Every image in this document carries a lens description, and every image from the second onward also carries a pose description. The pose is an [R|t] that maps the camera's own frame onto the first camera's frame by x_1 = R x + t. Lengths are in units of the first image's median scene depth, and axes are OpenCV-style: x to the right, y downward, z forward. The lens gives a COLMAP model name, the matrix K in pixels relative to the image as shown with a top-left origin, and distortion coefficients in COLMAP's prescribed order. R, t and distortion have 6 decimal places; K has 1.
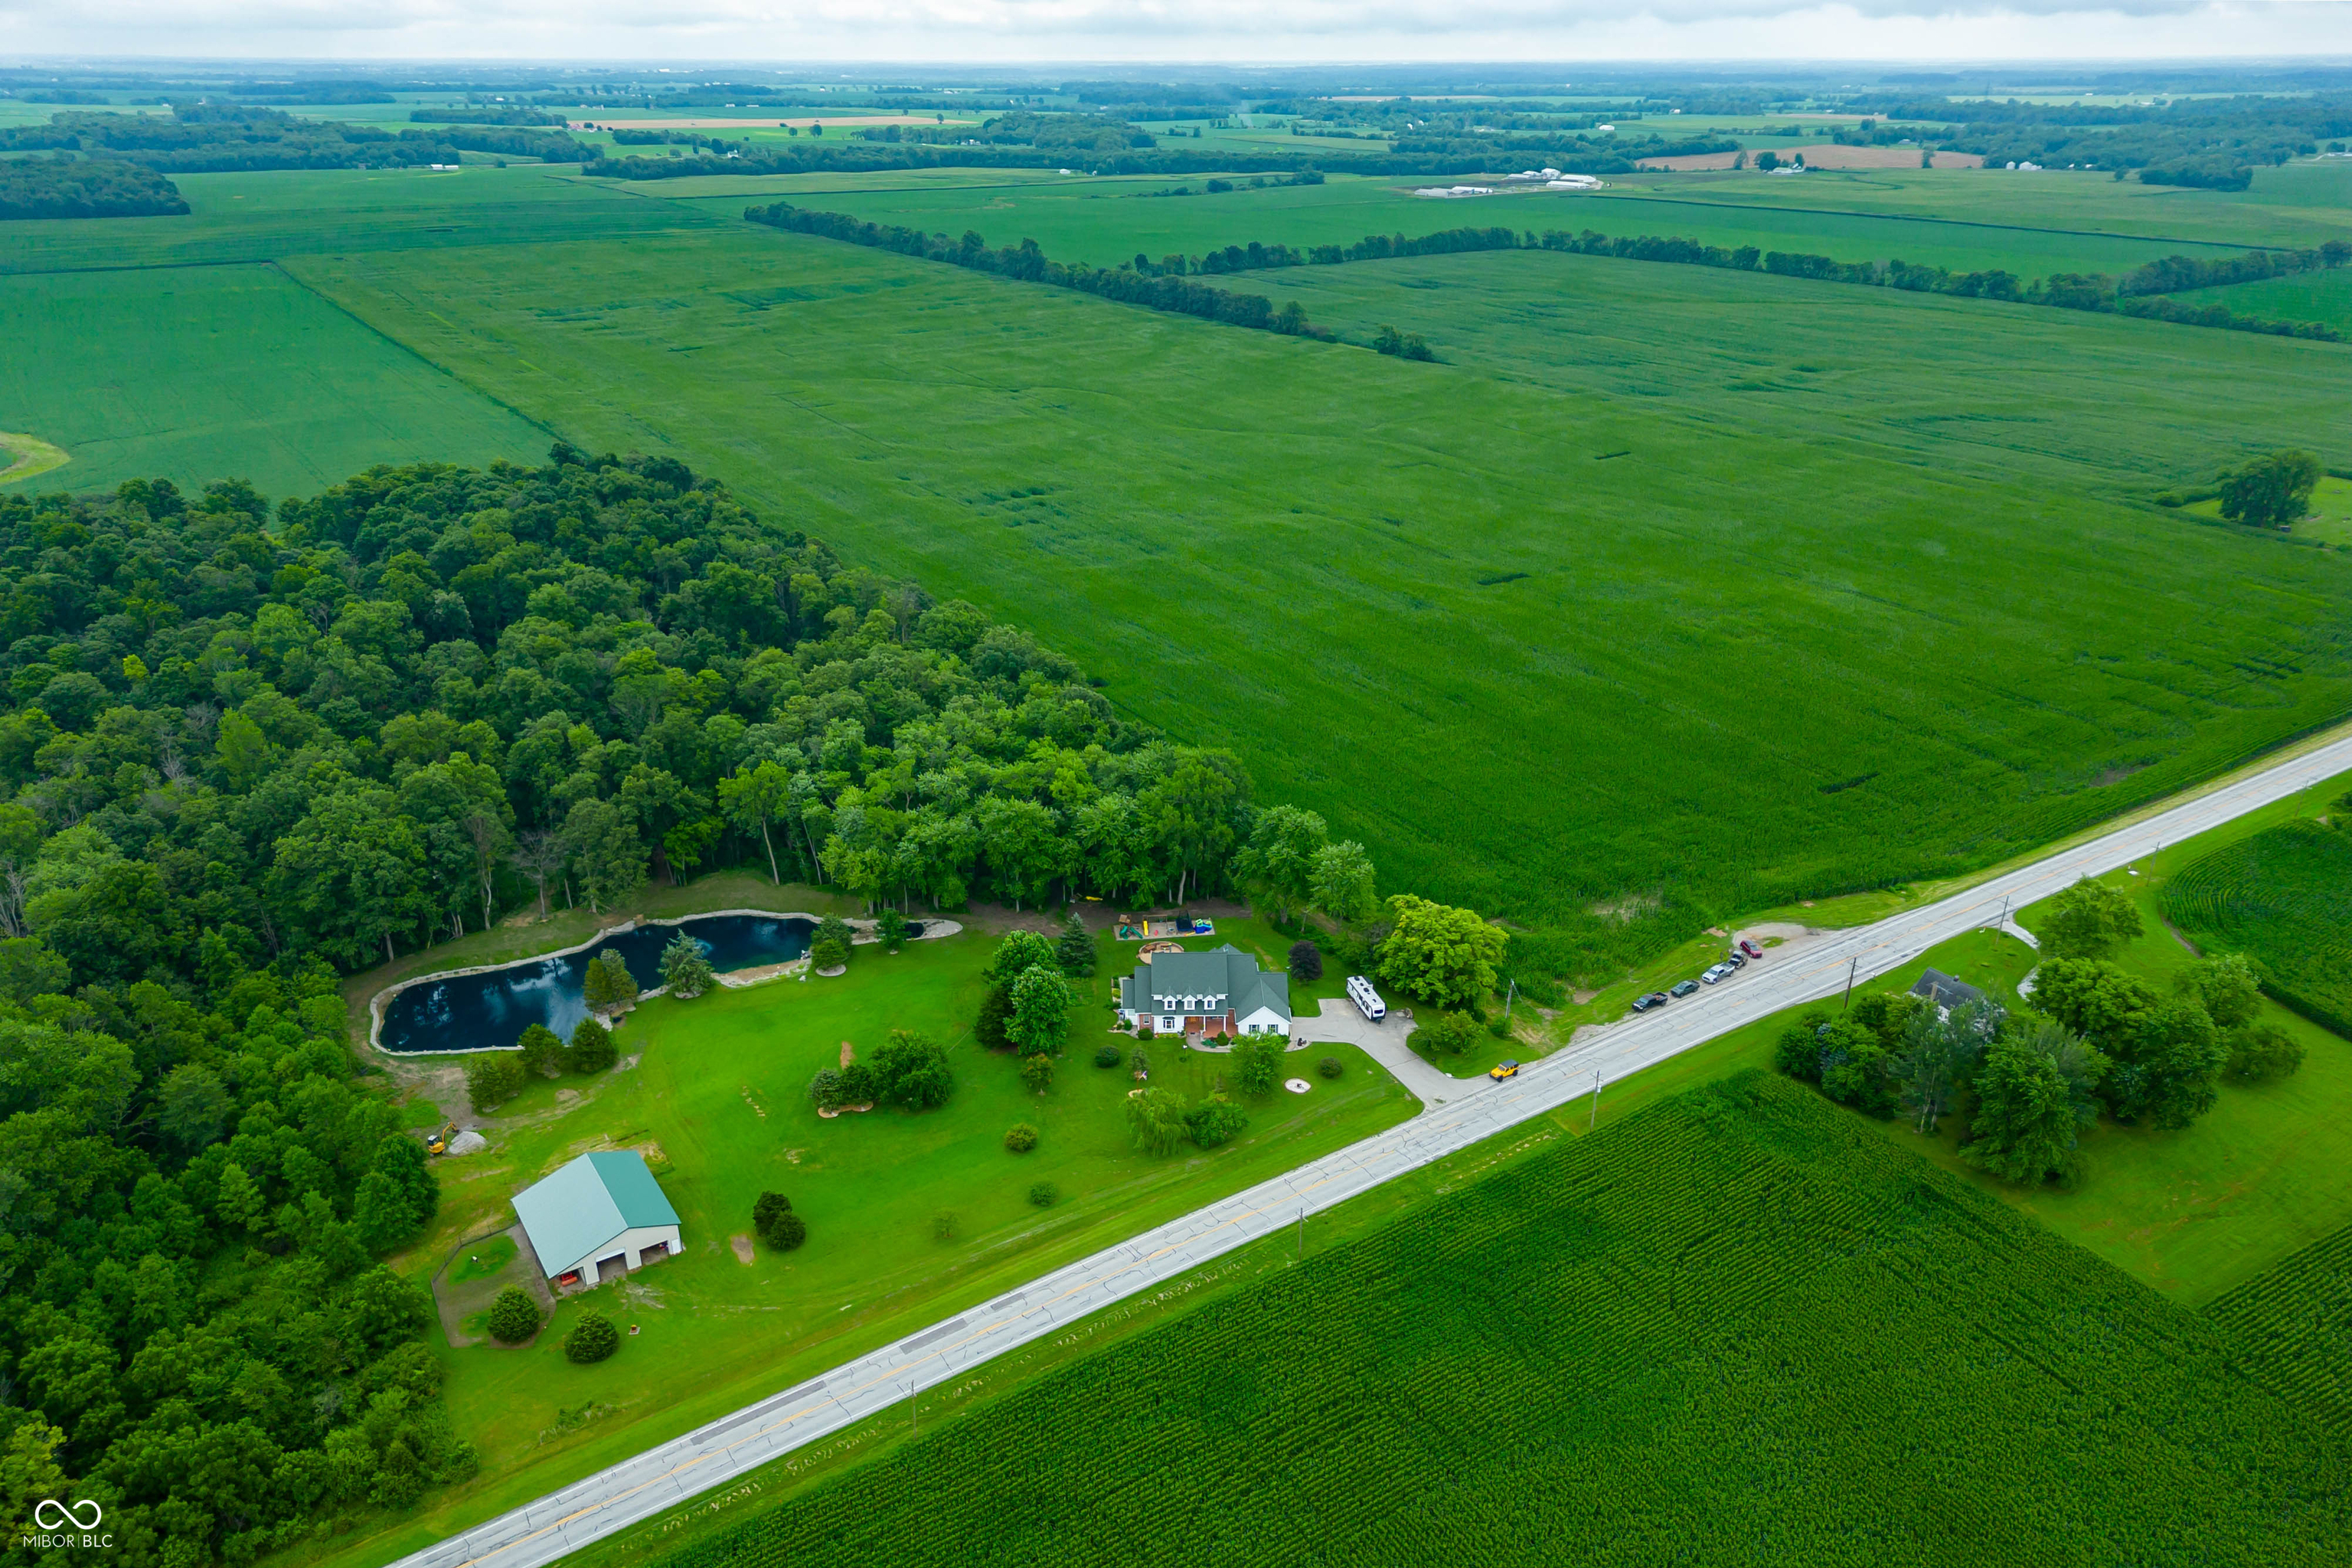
lens RADIAL K [[1693.8, 0, 1176.0], [0, 1693.8, 784.0], [0, 0, 1]] dist [0.066690, -0.077258]
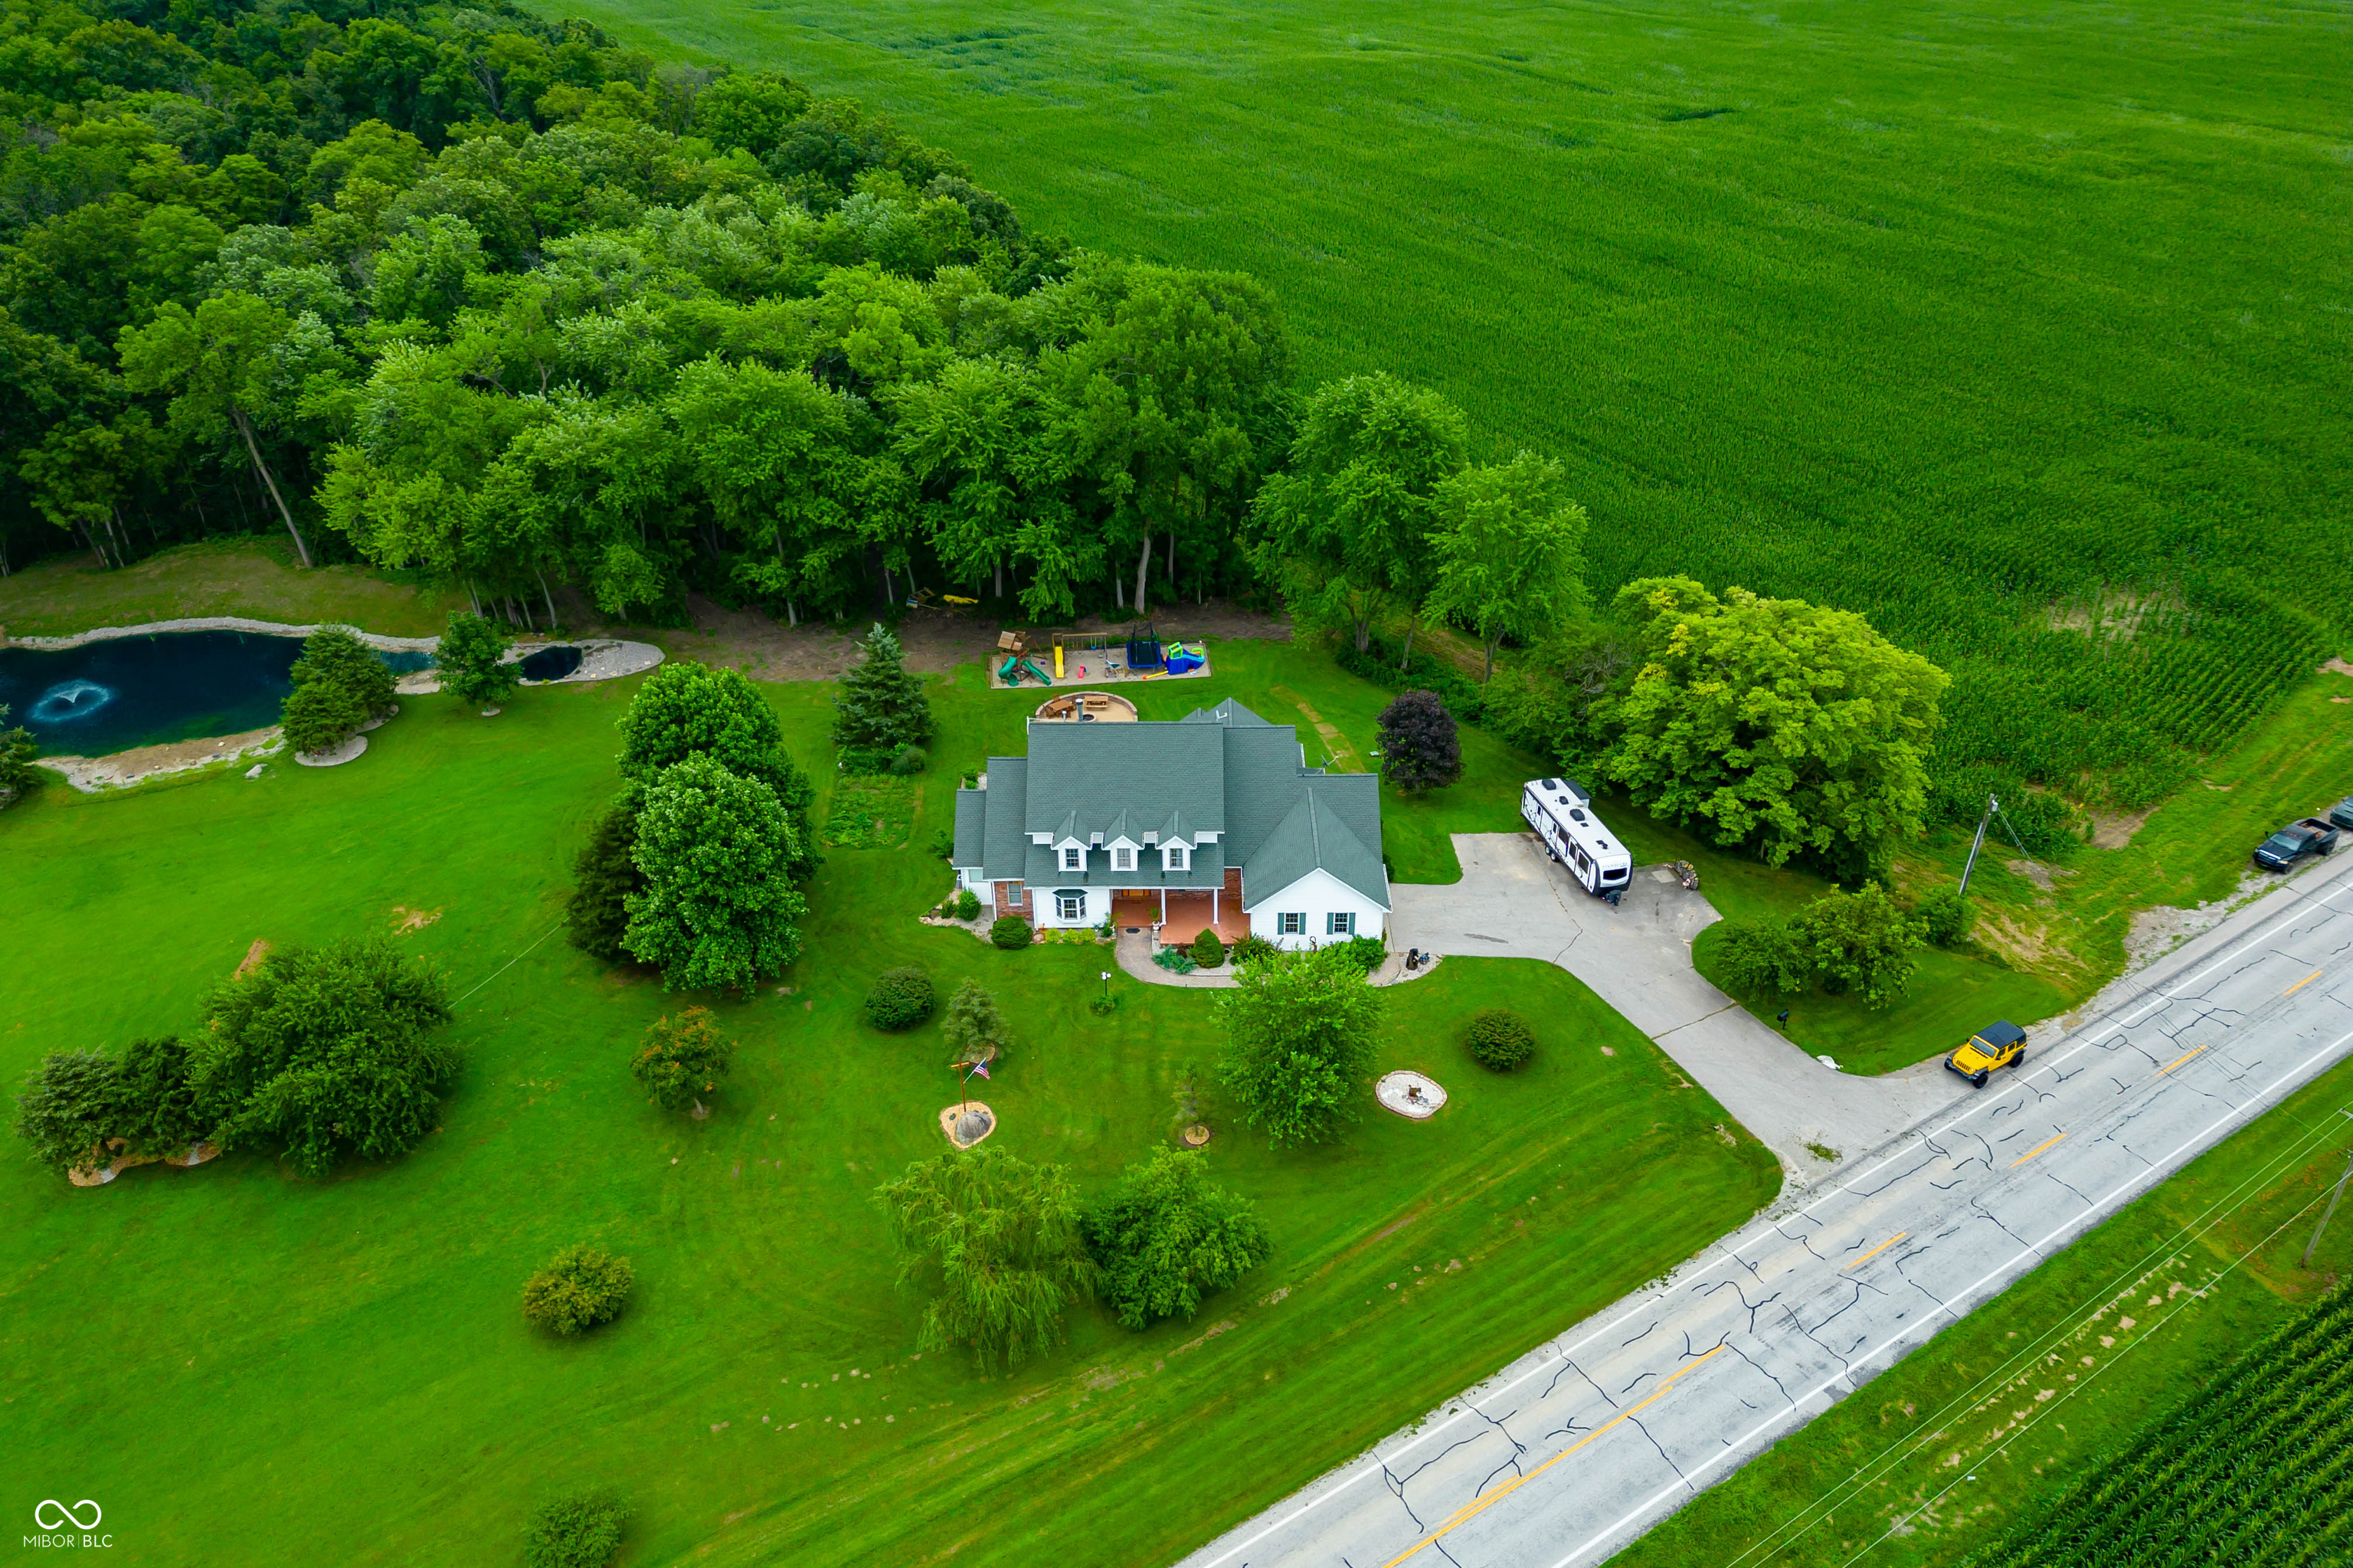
lens RADIAL K [[1632.4, 0, 1171.9], [0, 1632.4, 805.7], [0, 0, 1]] dist [0.066425, -0.069821]
pose [[0.999527, 0.004878, -0.030350, 0.026617], [0.000286, 0.985811, 0.167861, 0.050232], [0.030738, -0.167790, 0.985343, 0.568093]]
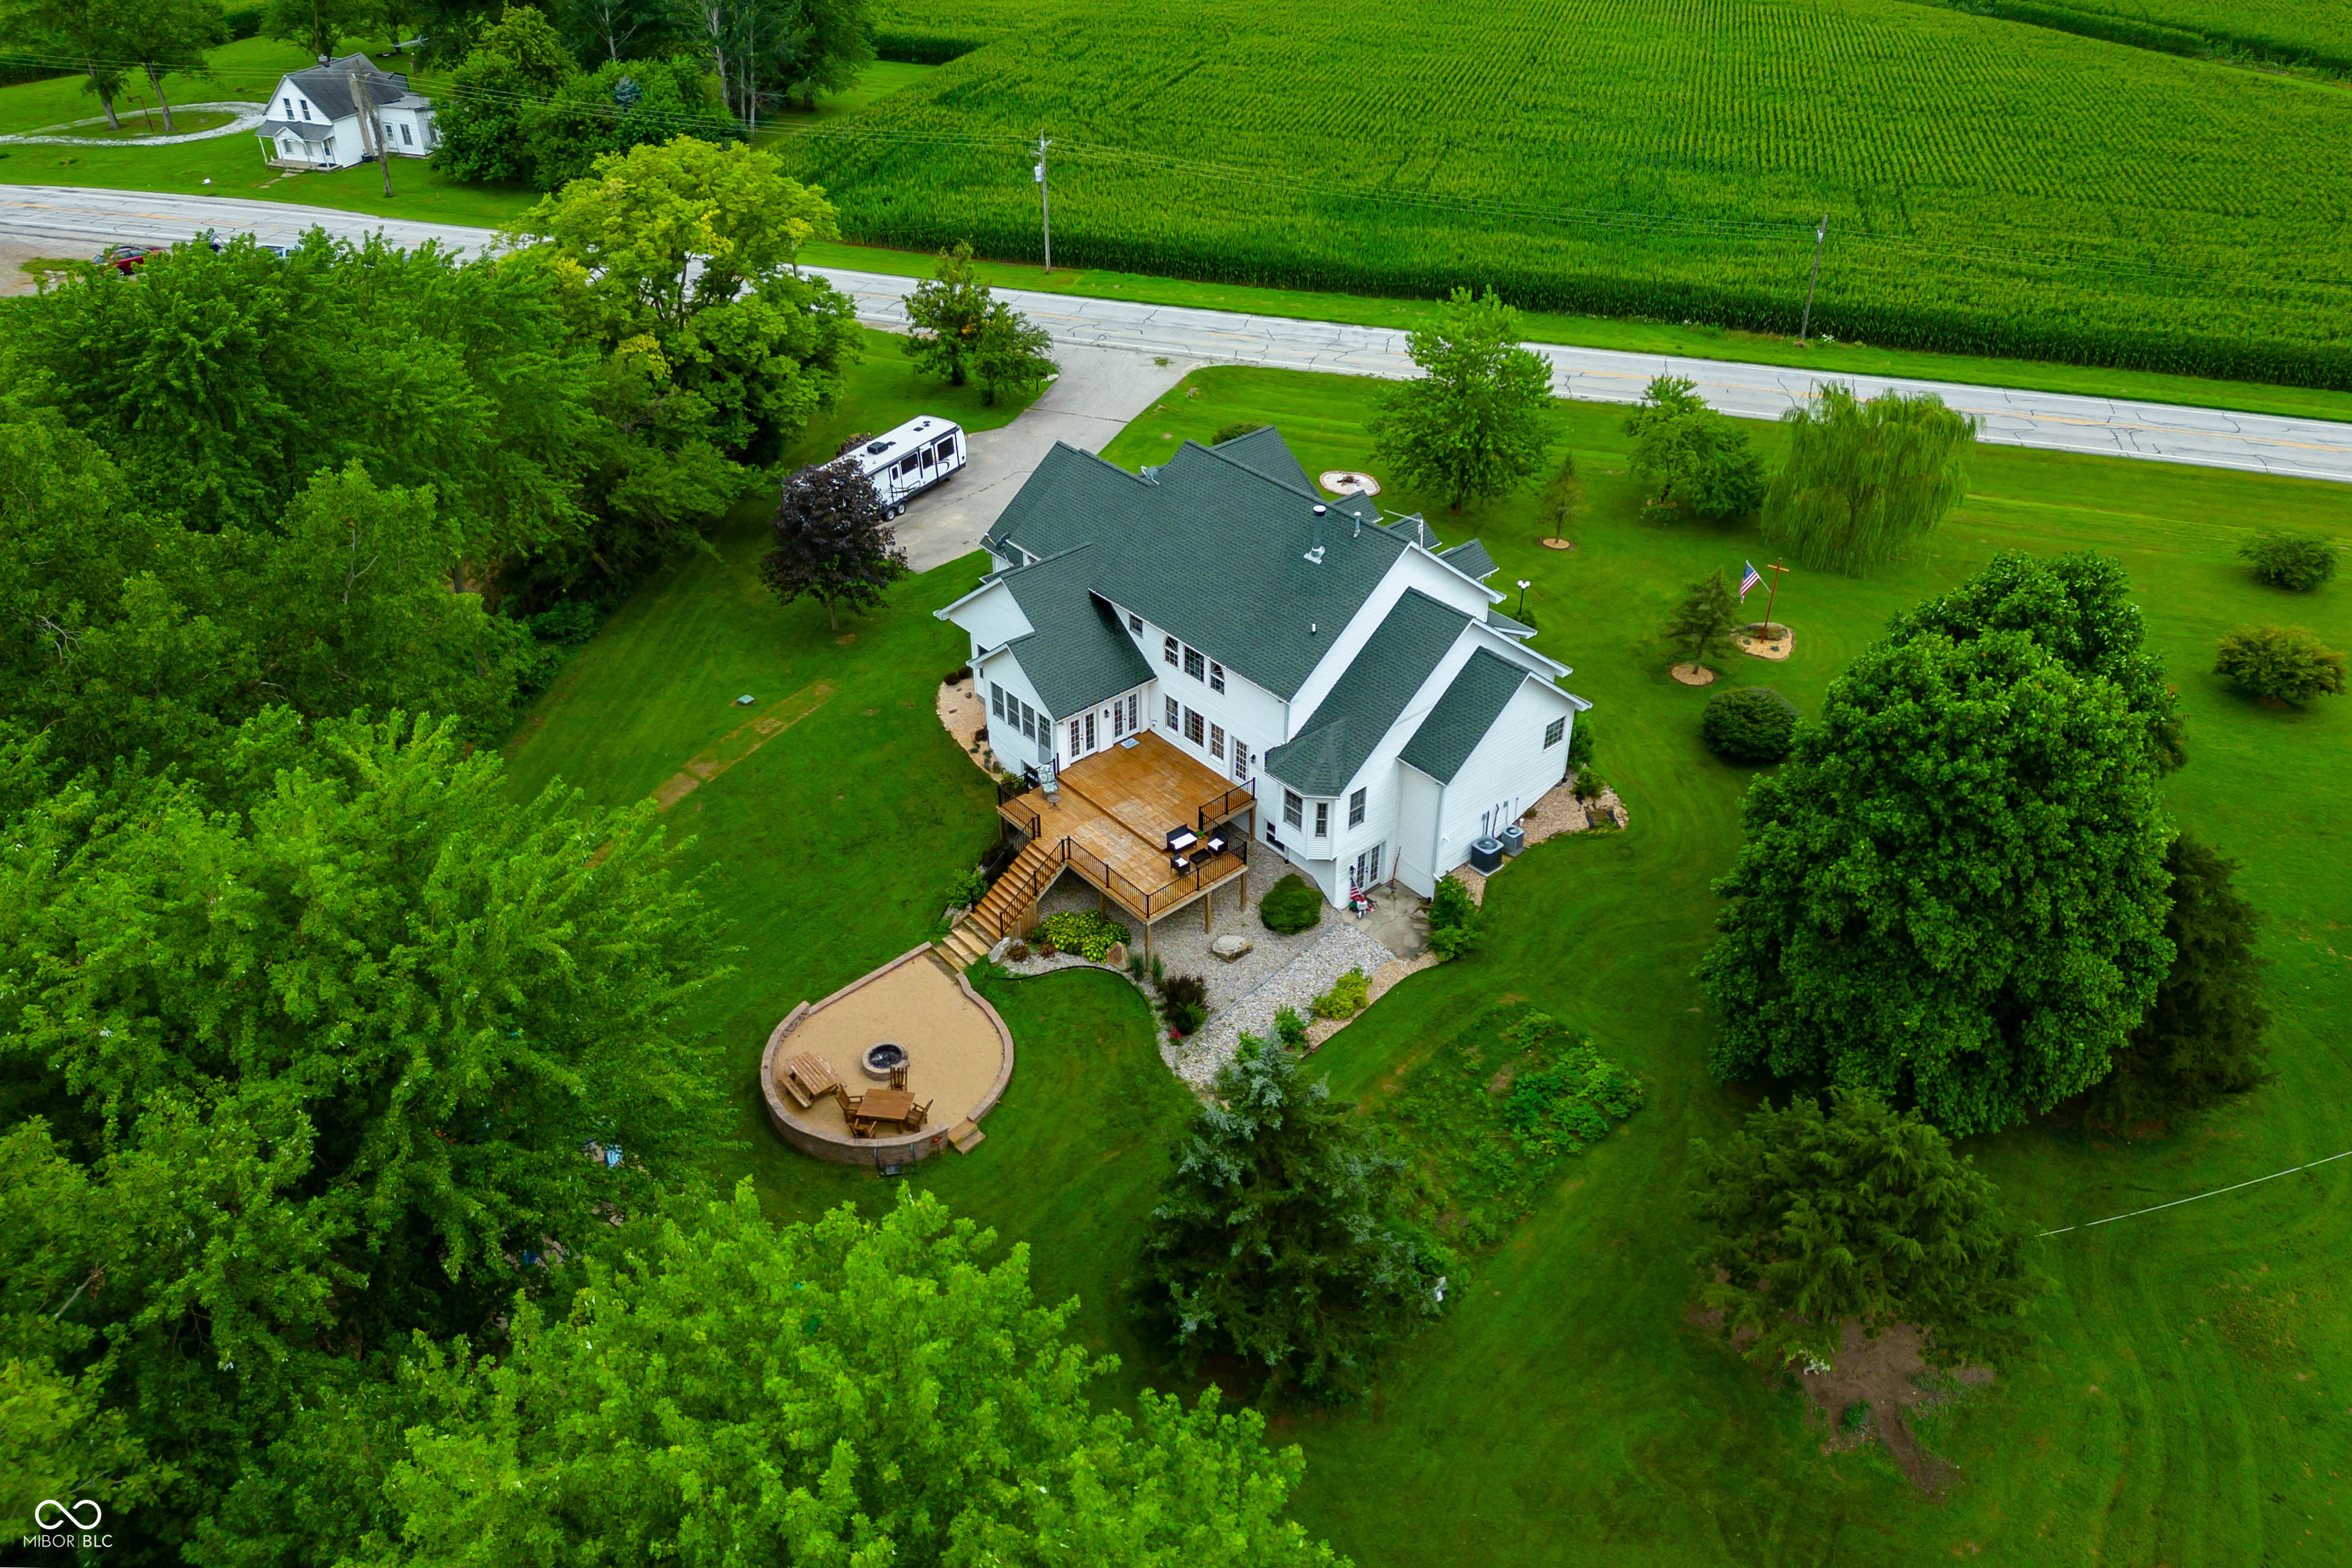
lens RADIAL K [[1650.5, 0, 1173.6], [0, 1650.5, 703.2], [0, 0, 1]] dist [0.055385, -0.051413]
pose [[-0.642602, -0.408687, 0.648103, -0.129287], [0.299538, 0.644551, 0.703442, -0.043480], [-0.705224, 0.646164, -0.291773, 0.990362]]
